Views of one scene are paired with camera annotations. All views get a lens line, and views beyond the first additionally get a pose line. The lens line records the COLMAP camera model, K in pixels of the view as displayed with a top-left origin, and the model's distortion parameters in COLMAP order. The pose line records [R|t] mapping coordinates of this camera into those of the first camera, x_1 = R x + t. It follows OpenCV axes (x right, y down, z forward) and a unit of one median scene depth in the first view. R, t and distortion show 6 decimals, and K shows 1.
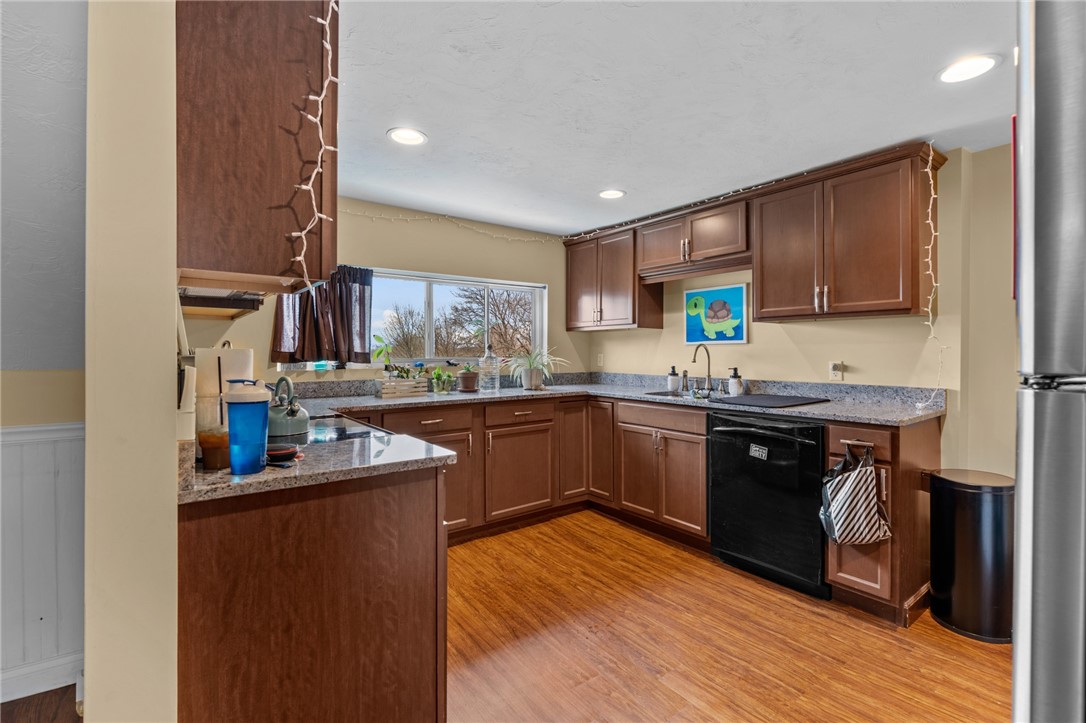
lens RADIAL K [[494.8, 0, 556.2], [0, 494.8, 348.3], [0, 0, 1]] dist [-0.004402, -0.000674]
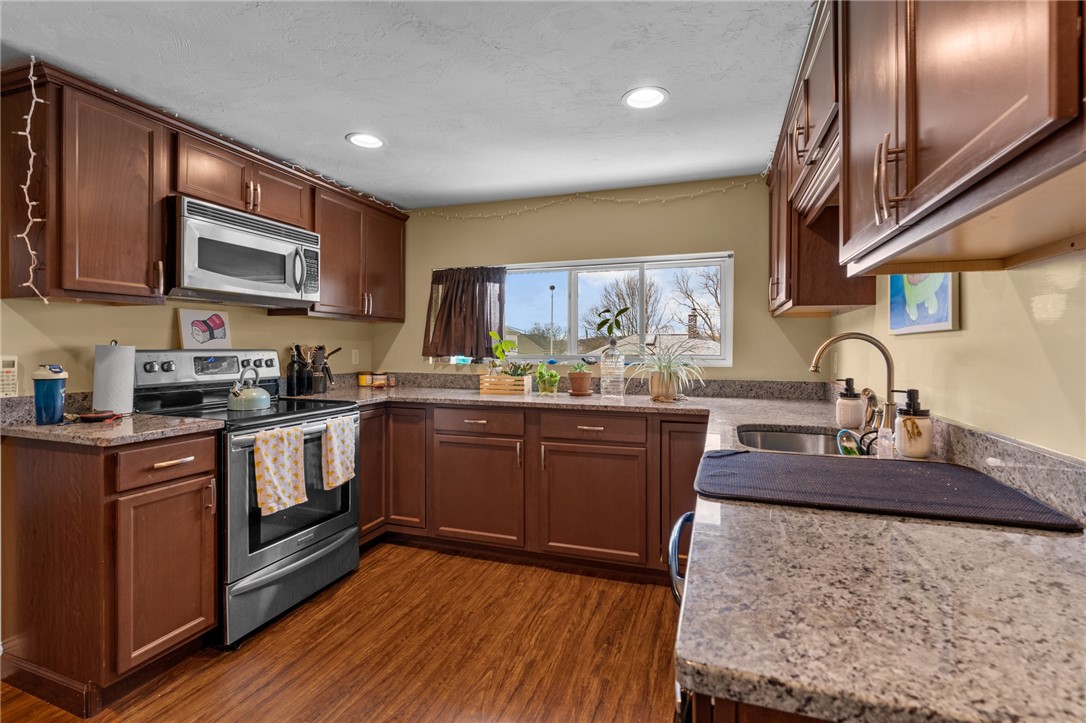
lens RADIAL K [[494.8, 0, 538.3], [0, 494.8, 347.3], [0, 0, 1]] dist [-0.004402, -0.000674]
pose [[0.540784, 0.002420, -0.841158, 0.558490], [0.003230, 0.999983, 0.004954, 0.001371], [0.841155, -0.005396, 0.540767, 0.538640]]
